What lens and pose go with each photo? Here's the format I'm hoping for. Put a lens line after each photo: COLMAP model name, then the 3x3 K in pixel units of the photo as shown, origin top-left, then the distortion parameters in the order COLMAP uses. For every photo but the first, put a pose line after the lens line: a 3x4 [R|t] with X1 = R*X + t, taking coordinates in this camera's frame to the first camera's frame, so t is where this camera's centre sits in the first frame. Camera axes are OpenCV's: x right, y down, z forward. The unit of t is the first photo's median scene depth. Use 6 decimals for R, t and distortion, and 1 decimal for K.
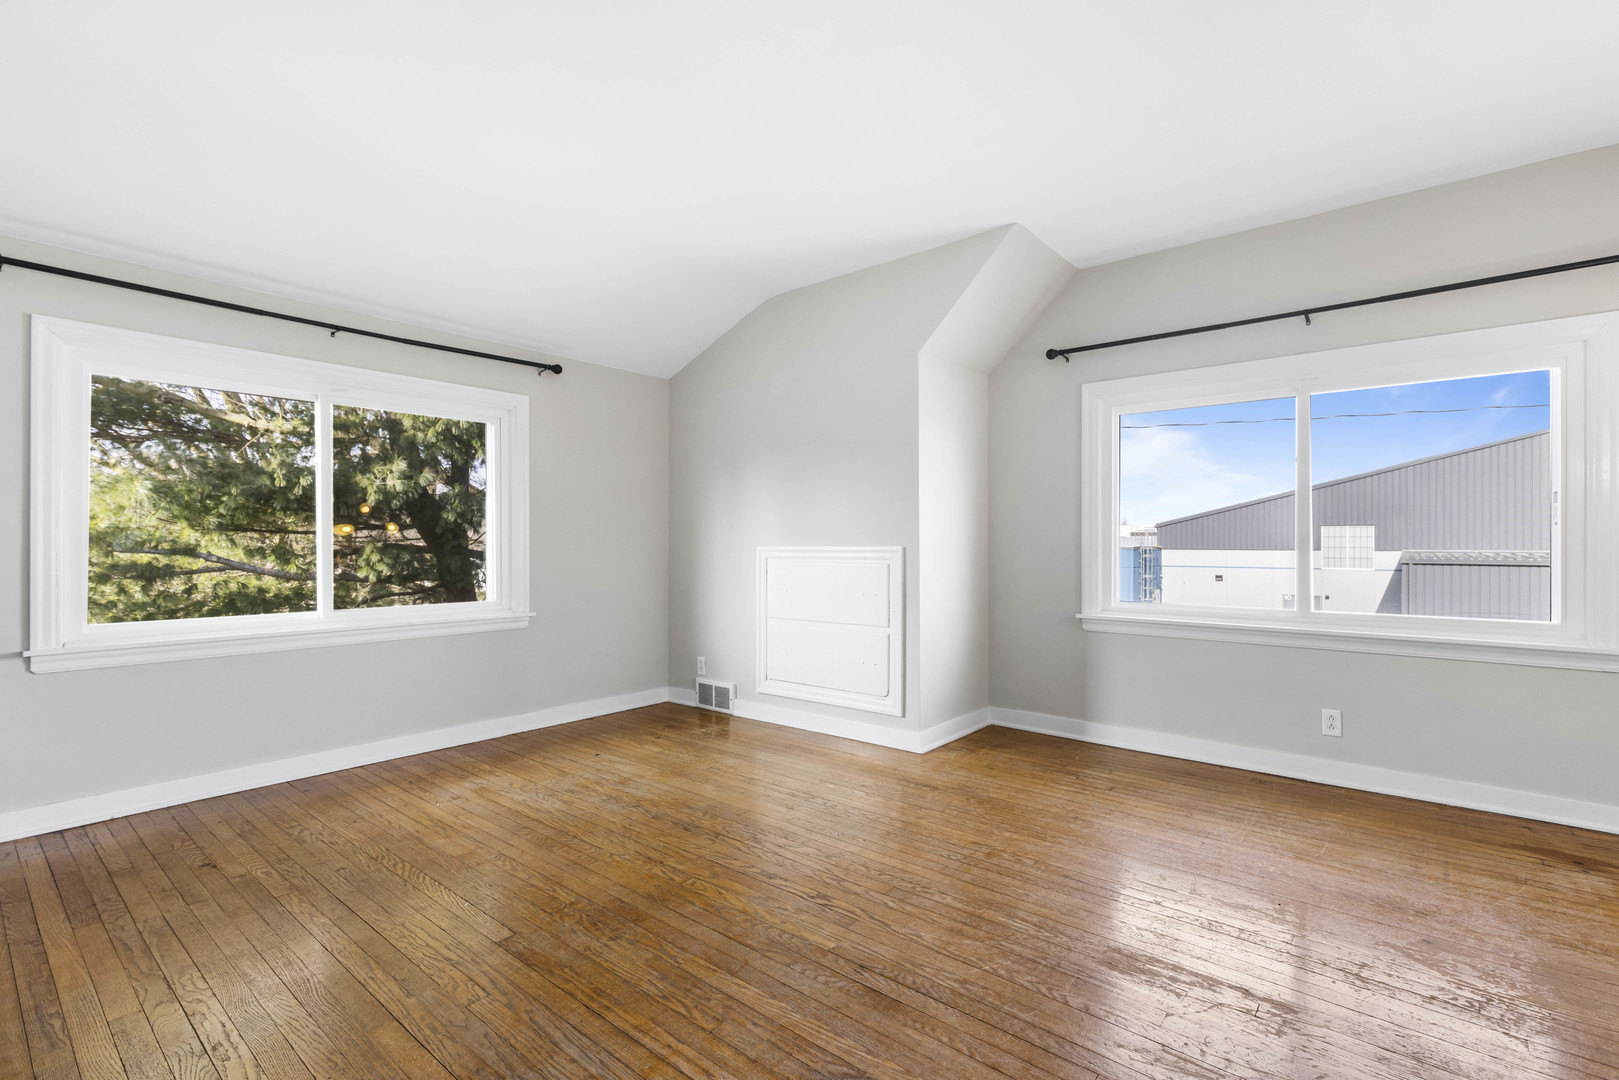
lens RADIAL K [[730.3, 0, 809.6], [0, 730.3, 539.2], [0, 0, 1]] dist [0.004168, 0.000416]
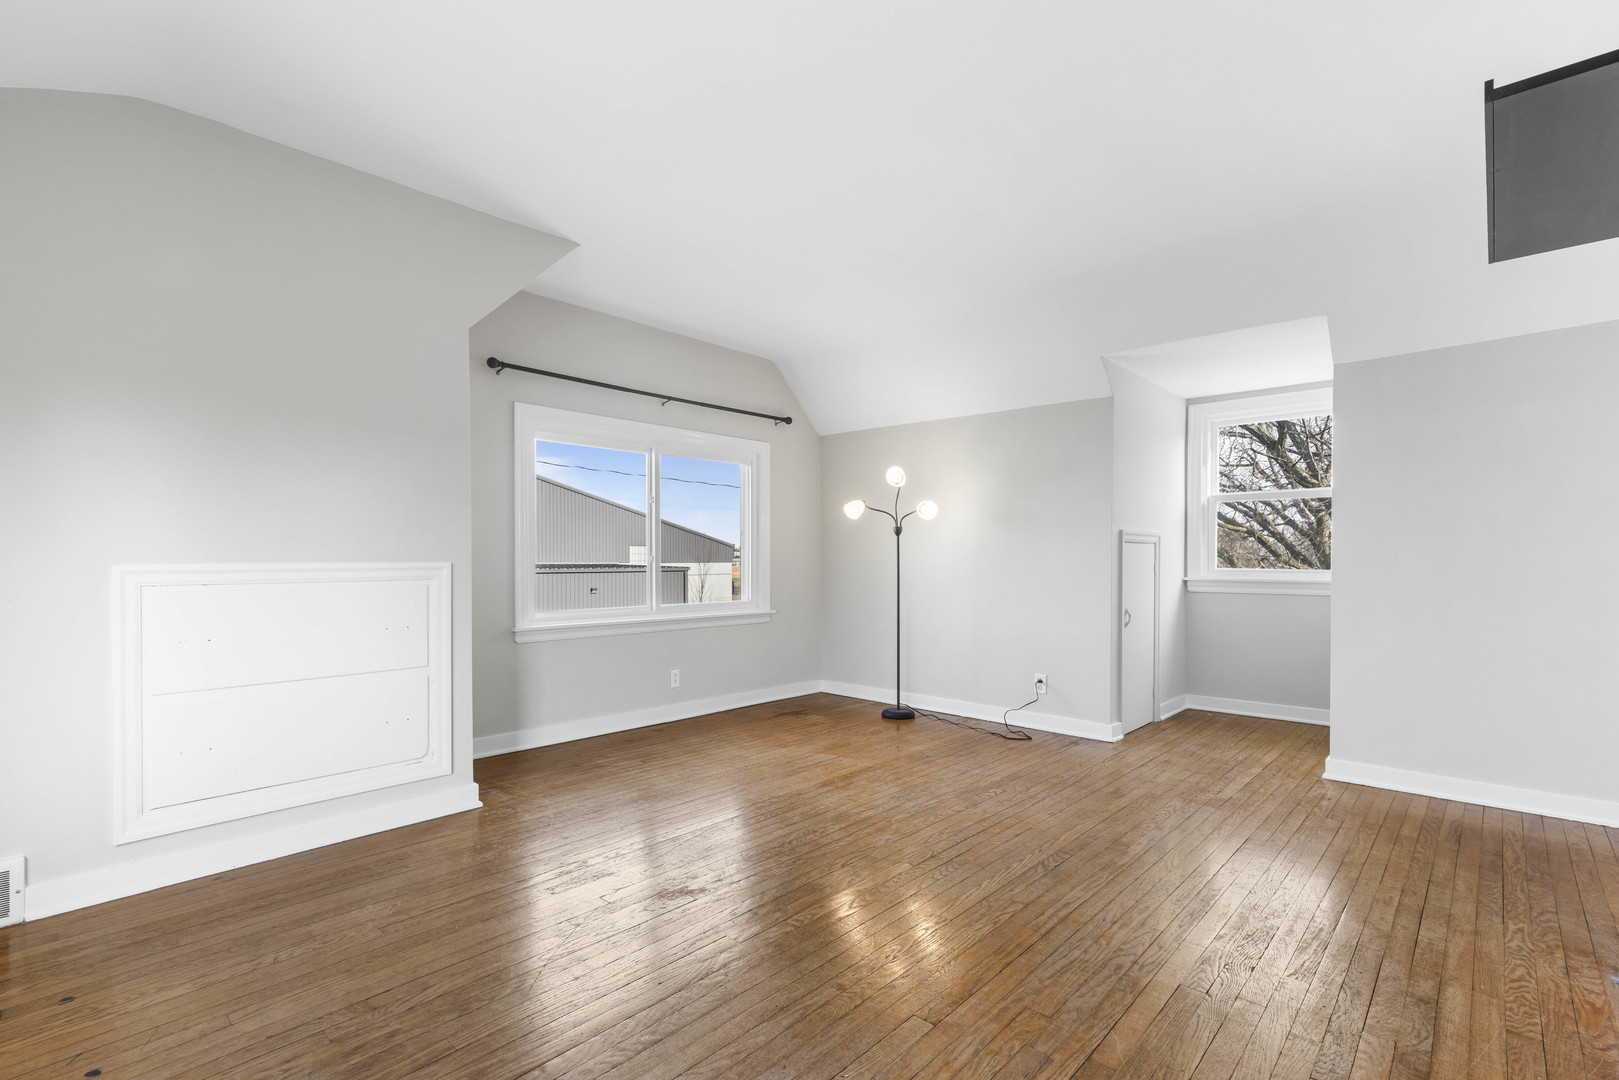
lens RADIAL K [[730.3, 0, 810.0], [0, 730.3, 552.9], [0, 0, 1]] dist [0.004168, 0.000416]
pose [[0.066121, 0.006188, 0.997792, -0.756844], [-0.004658, 0.999972, -0.005893, 0.003232], [-0.997801, -0.004258, 0.066148, 0.638770]]
